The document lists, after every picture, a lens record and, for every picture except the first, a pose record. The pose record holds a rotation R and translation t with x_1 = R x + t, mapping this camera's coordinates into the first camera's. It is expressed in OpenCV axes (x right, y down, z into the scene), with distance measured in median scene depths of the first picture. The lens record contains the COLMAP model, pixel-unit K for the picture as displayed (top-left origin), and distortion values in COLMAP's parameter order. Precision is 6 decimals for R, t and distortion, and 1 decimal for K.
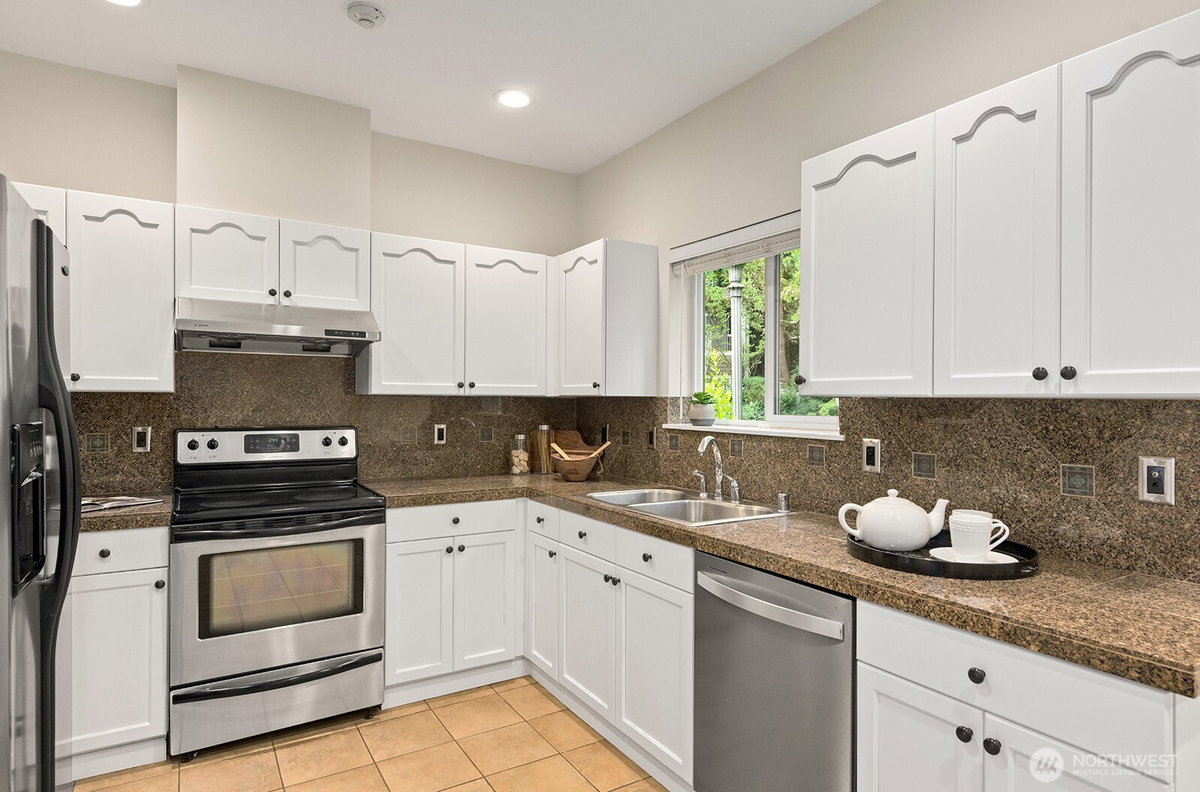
lens RADIAL K [[670.1, 0, 612.9], [0, 670.1, 394.4], [0, 0, 1]] dist [0.019880, -0.003860]
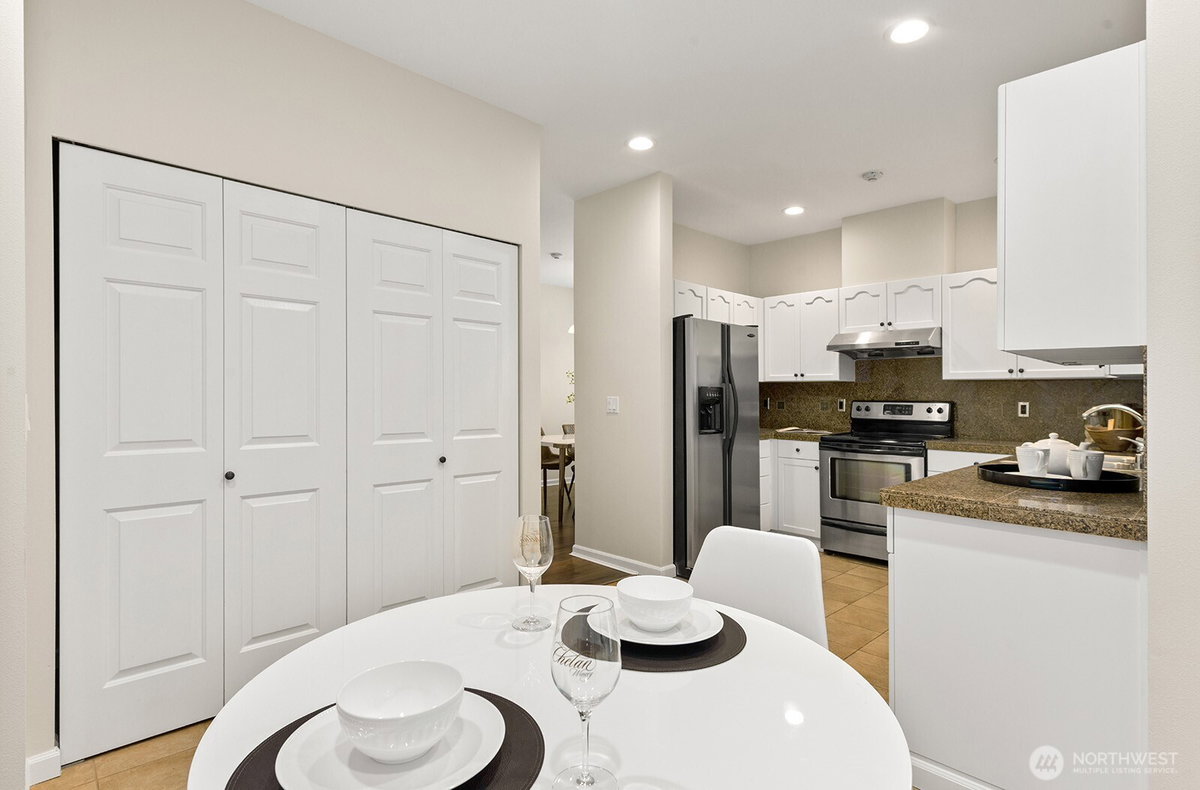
lens RADIAL K [[600.2, 0, 590.6], [0, 600.2, 389.1], [0, 0, 1]] dist [0.017791, -0.000085]
pose [[0.186598, -0.016851, -0.982292, 0.963656], [-0.001506, 0.999847, -0.017438, 0.053266], [0.982435, 0.004733, 0.186544, -0.070519]]
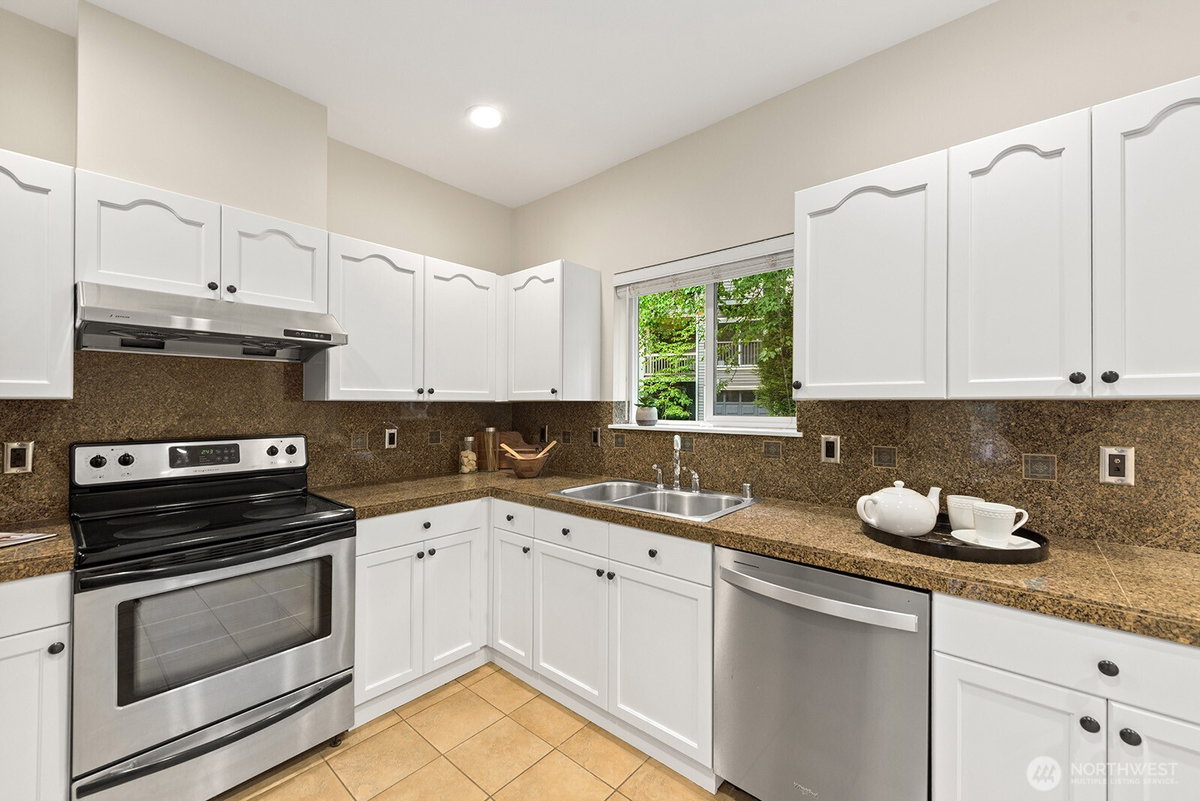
lens RADIAL K [[474.9, 0, 602.5], [0, 474.9, 396.9], [0, 0, 1]] dist [0.010307, -0.001703]
pose [[0.956771, -0.003060, 0.290827, -0.203353], [0.005085, 0.999968, -0.006206, 0.001404], [-0.290799, 0.007417, 0.956755, 0.256761]]
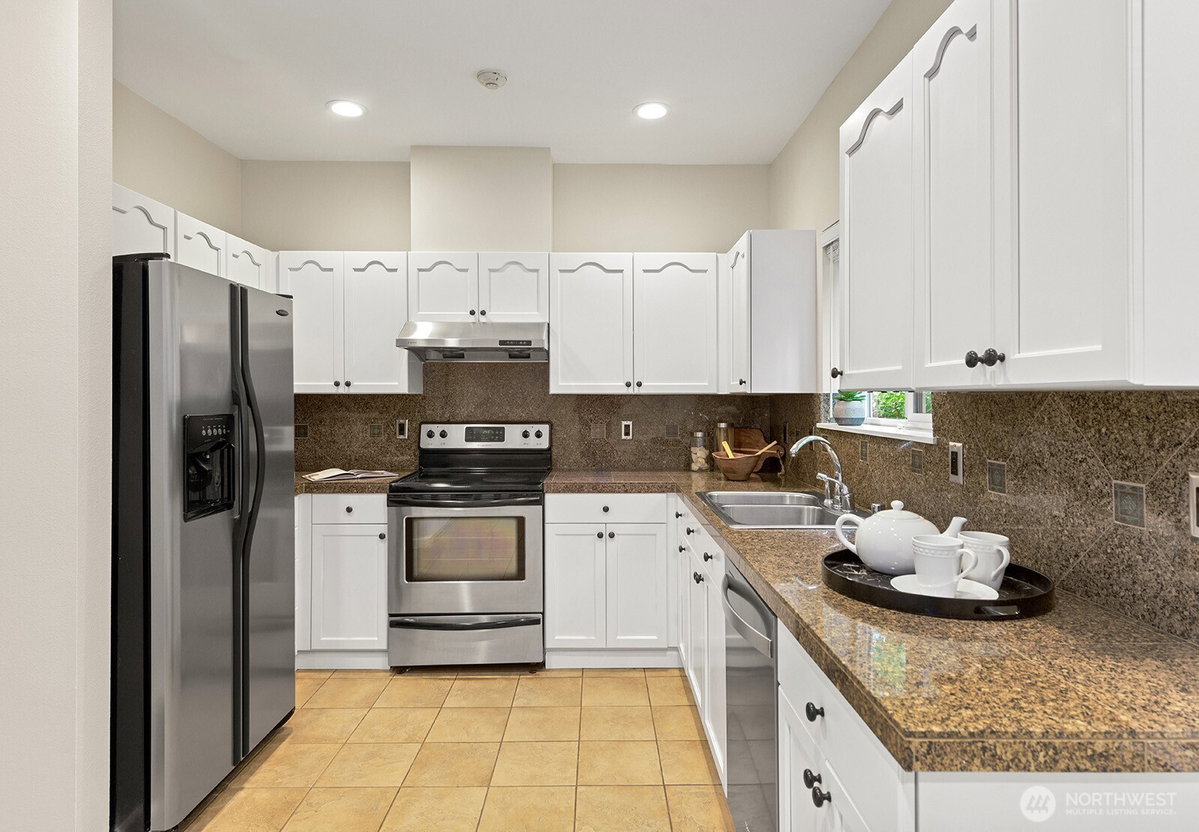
lens RADIAL K [[688.8, 0, 611.8], [0, 688.8, 385.5], [0, 0, 1]] dist [0.020463, -0.005197]
pose [[0.853041, -0.016049, -0.521598, 0.386696], [0.010046, 0.999847, -0.014333, 0.004073], [0.521748, 0.006987, 0.853071, 0.053024]]
